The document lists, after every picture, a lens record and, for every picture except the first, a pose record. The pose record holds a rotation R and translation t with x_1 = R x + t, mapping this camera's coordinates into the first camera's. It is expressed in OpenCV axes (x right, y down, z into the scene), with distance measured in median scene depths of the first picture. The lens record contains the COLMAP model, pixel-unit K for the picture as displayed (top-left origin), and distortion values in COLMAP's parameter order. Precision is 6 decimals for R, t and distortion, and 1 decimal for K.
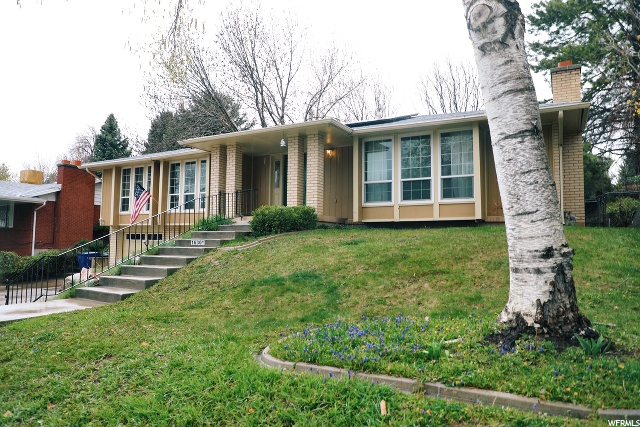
lens RADIAL K [[455.0, 0, 317.9], [0, 455.0, 209.8], [0, 0, 1]] dist [-0.041518, 0.007506]
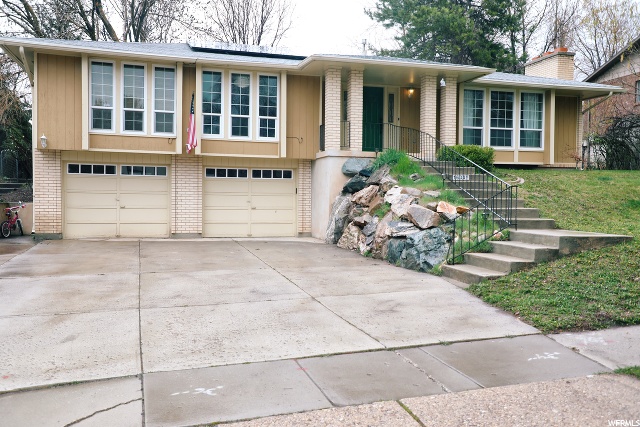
lens RADIAL K [[592.8, 0, 319.0], [0, 592.8, 209.3], [0, 0, 1]] dist [0.052734, 0.000000]
pose [[0.693344, -0.012053, 0.720506, -1.186884], [-0.055475, 0.996000, 0.070045, 0.057004], [-0.718469, -0.088536, 0.689902, 0.242264]]
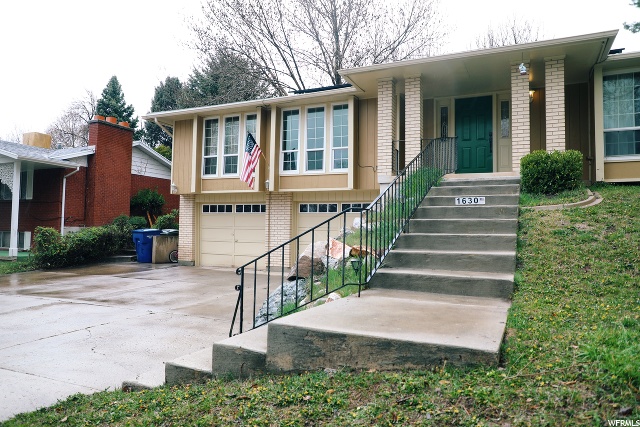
lens RADIAL K [[455.0, 0, 316.5], [0, 455.0, 212.0], [0, 0, 1]] dist [-0.041518, 0.007506]
pose [[0.996196, 0.008400, 0.086729, -0.444964], [-0.010907, 0.999535, 0.028467, 0.060848], [-0.086450, -0.029305, 0.995825, 0.300822]]
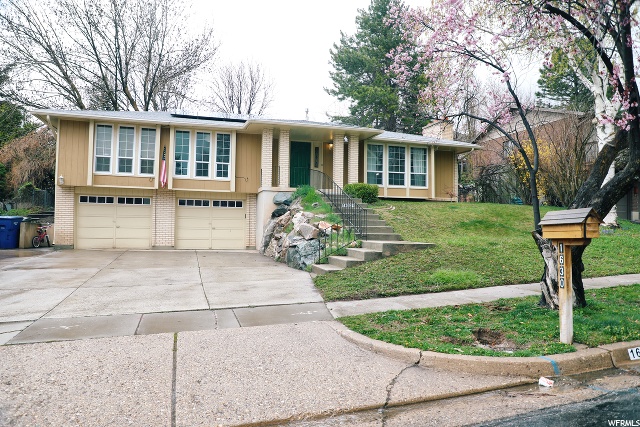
lens RADIAL K [[455.0, 0, 321.5], [0, 455.0, 211.1], [0, 0, 1]] dist [-0.041518, 0.007506]
pose [[0.689357, 0.031088, 0.723754, -1.116550], [-0.059722, 0.998117, 0.014011, 0.063076], [-0.721956, -0.052882, 0.689916, 0.050183]]
